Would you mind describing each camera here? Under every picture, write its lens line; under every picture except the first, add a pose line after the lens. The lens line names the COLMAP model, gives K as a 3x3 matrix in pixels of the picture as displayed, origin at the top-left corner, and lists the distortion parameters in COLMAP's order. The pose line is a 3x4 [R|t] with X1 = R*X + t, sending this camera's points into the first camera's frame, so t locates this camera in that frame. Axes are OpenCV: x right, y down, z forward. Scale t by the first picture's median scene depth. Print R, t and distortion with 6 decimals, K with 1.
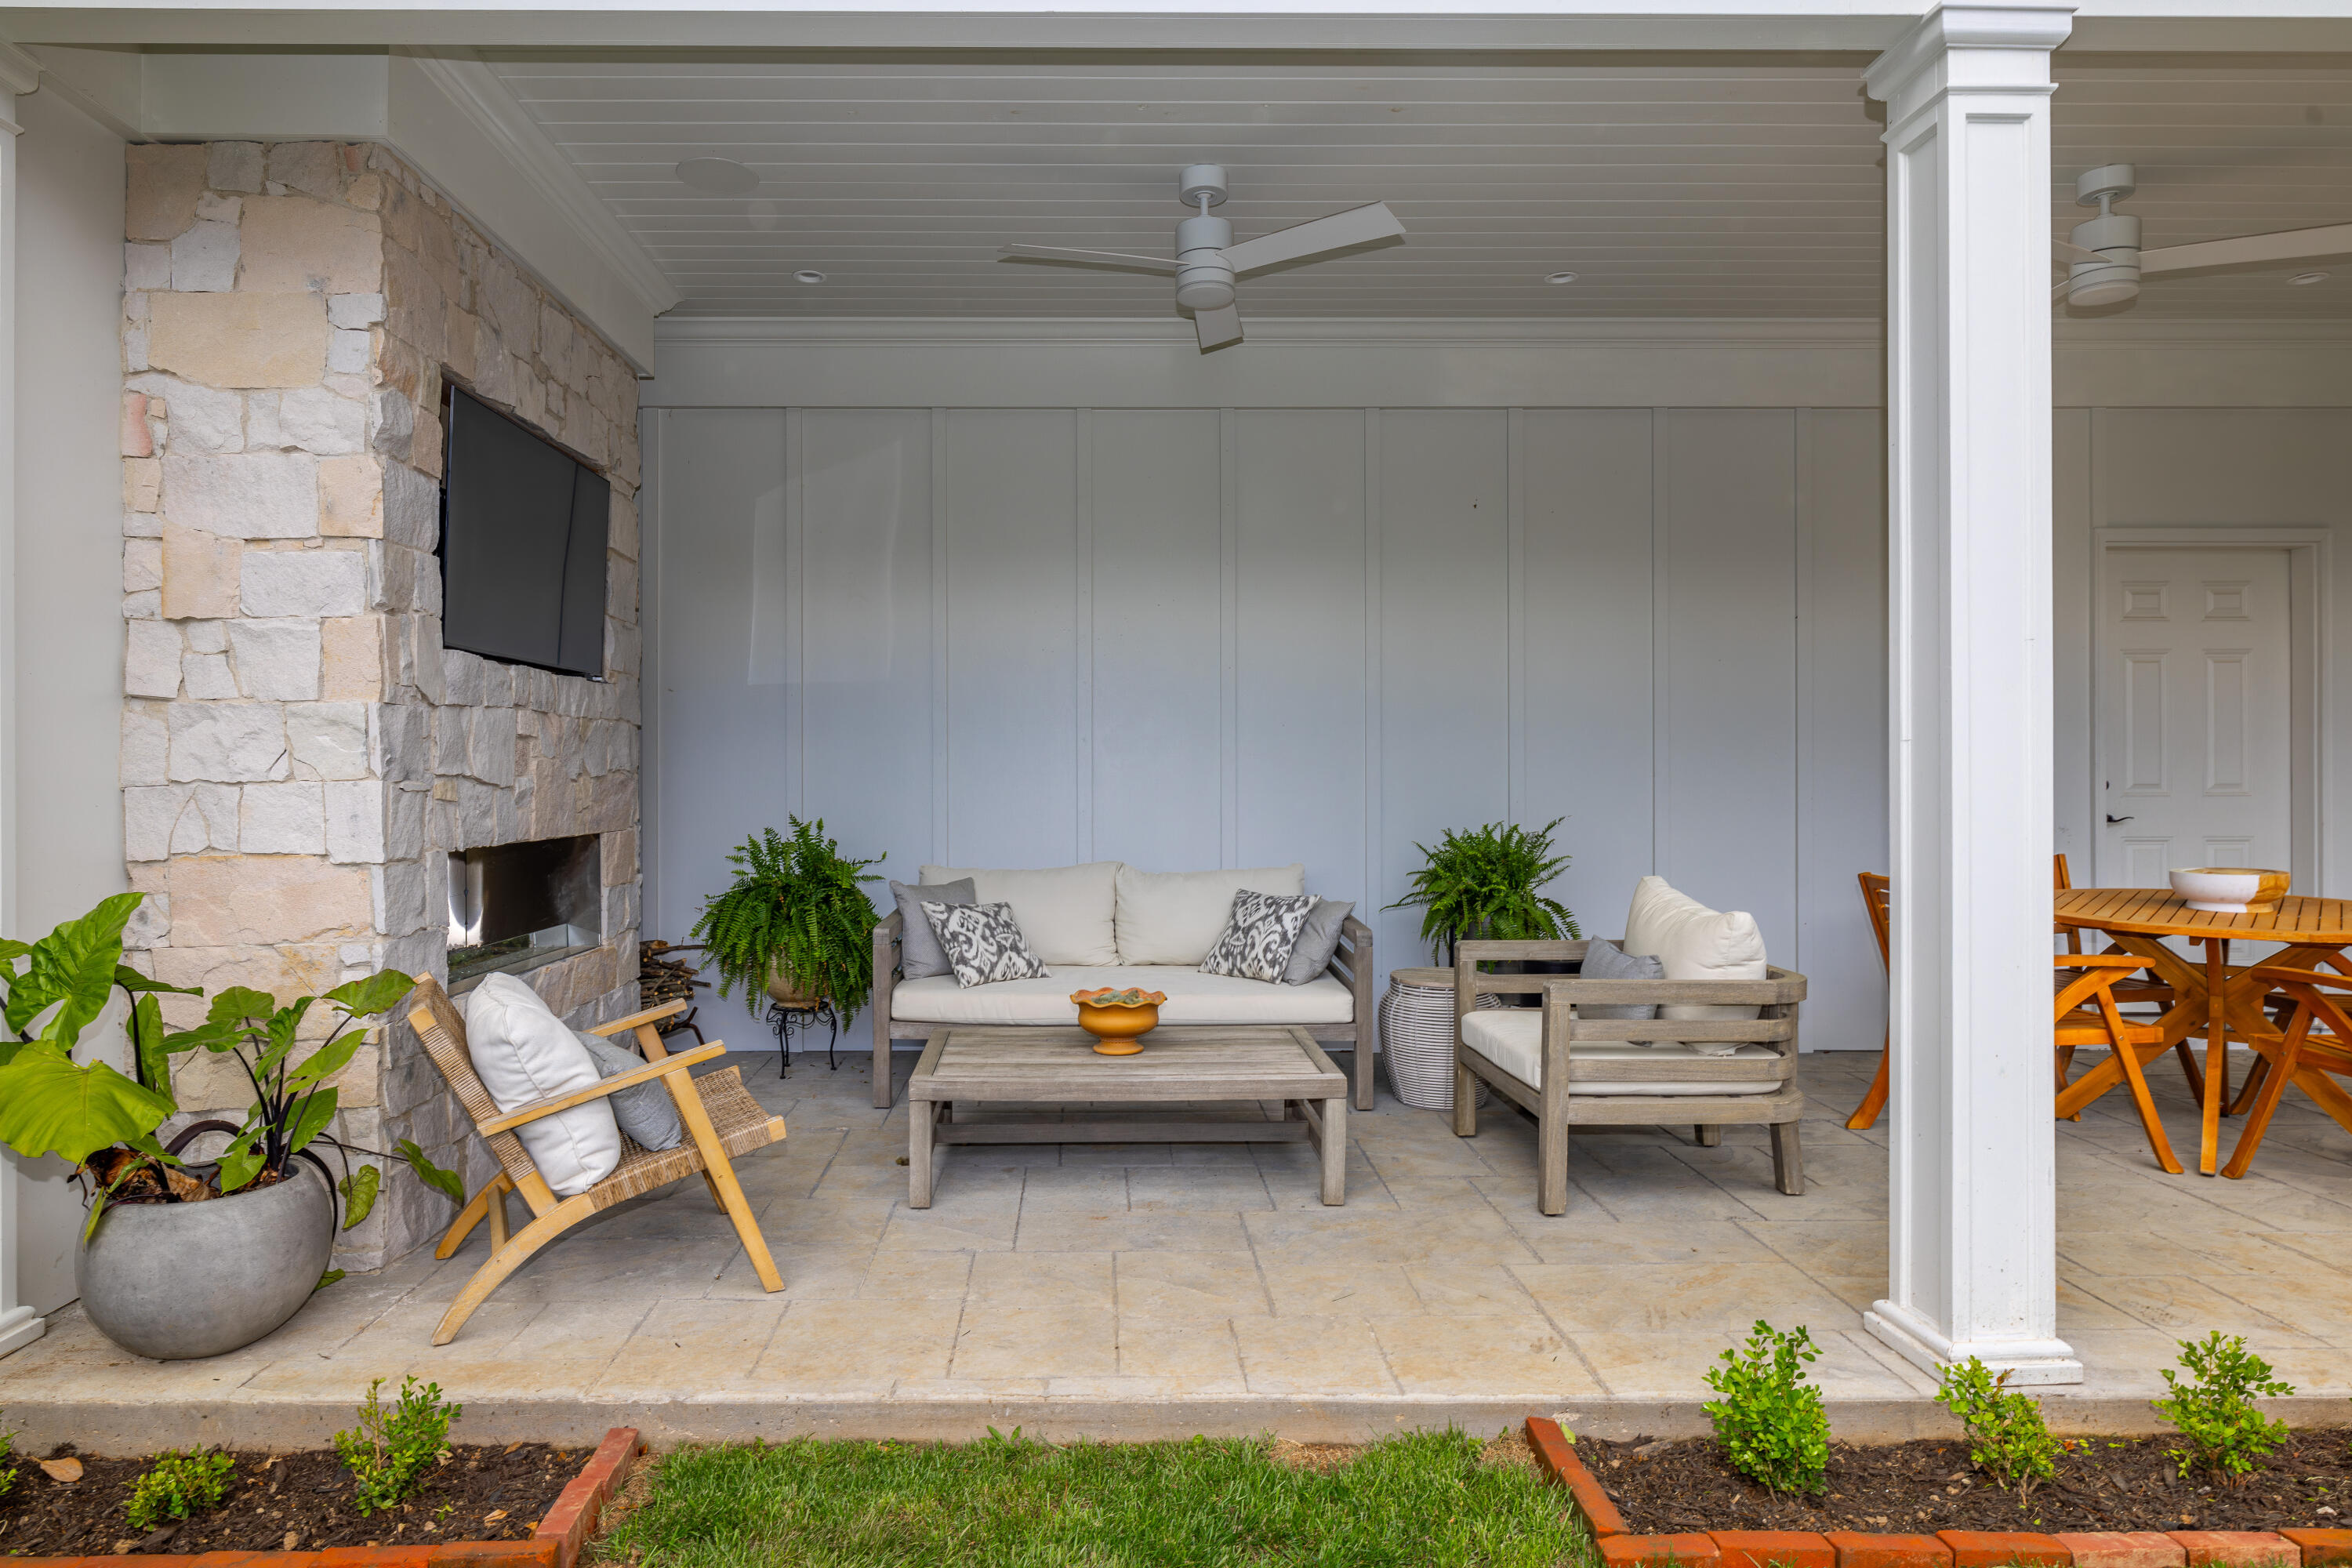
lens RADIAL K [[1403.1, 0, 1176.0], [0, 1403.1, 784.0], [0, 0, 1]] dist [-0.001357, 0.001781]
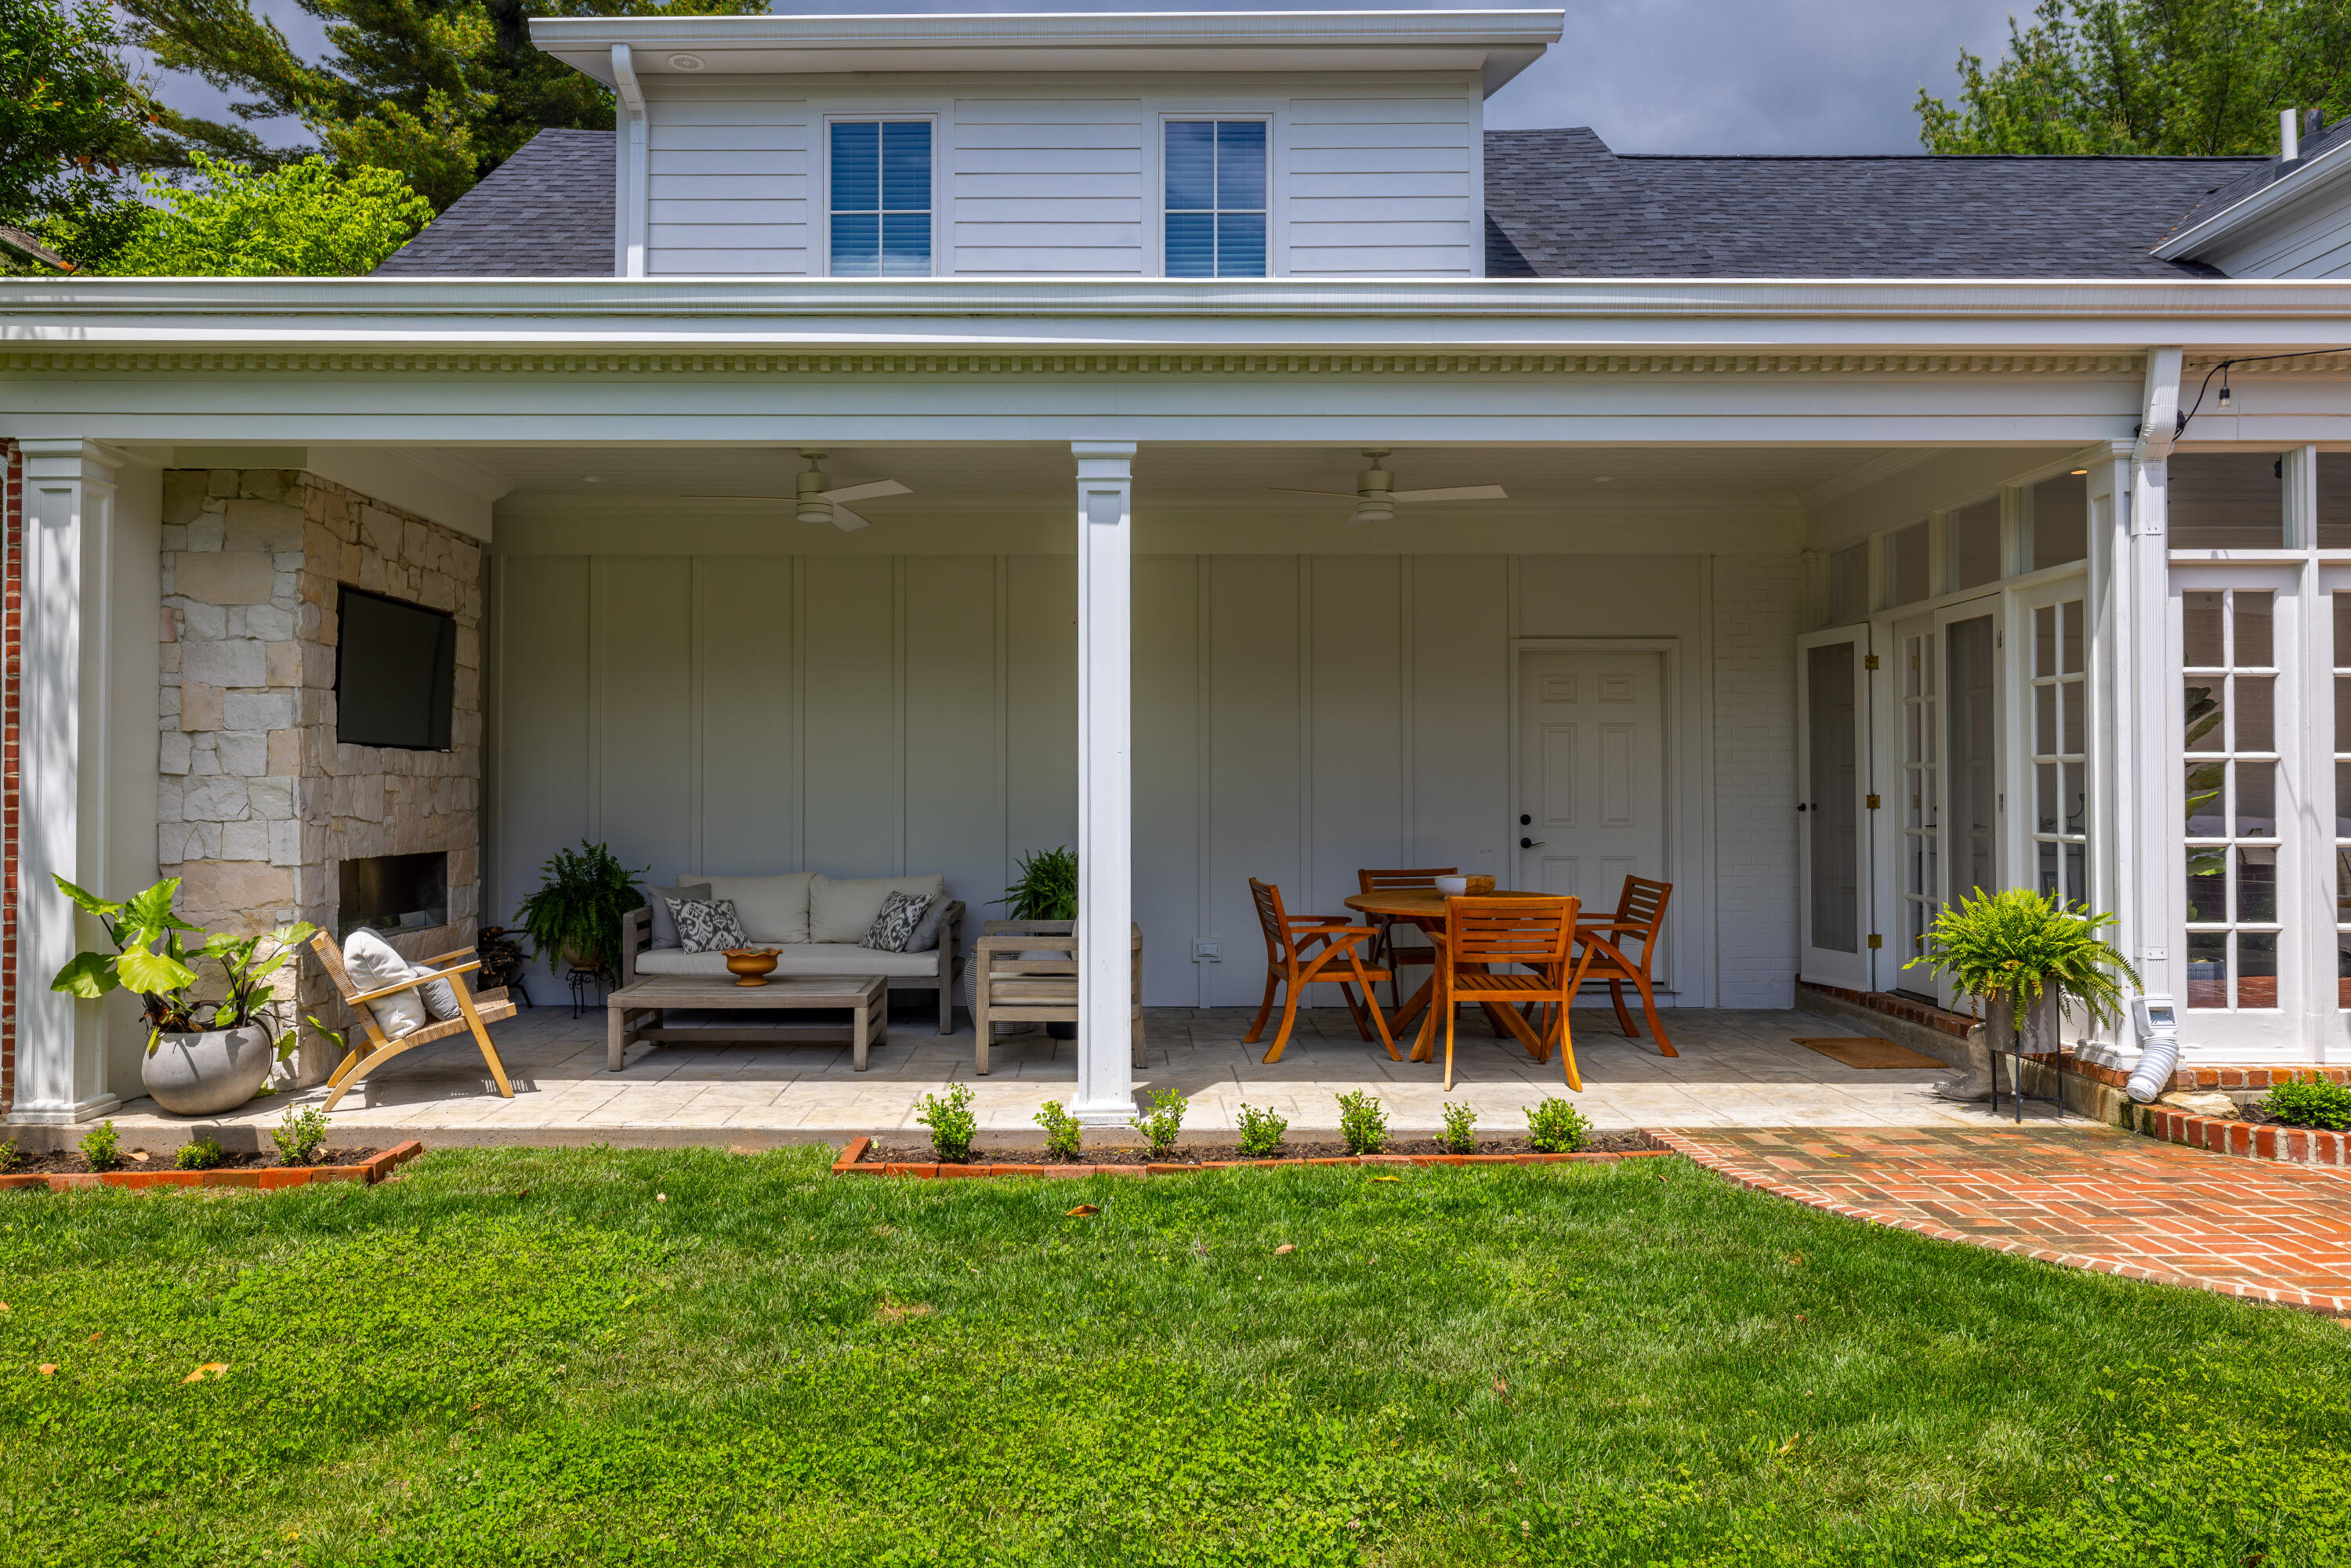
lens RADIAL K [[1533.6, 0, 1175.5], [0, 1533.6, 784.0], [0, 0, 1]] dist [0.003044, 0.000698]
pose [[0.999958, 0.001572, -0.009079, 0.543615], [-0.001700, 0.999898, -0.014149, -0.021675], [0.009056, 0.014164, 0.999859, -0.908415]]
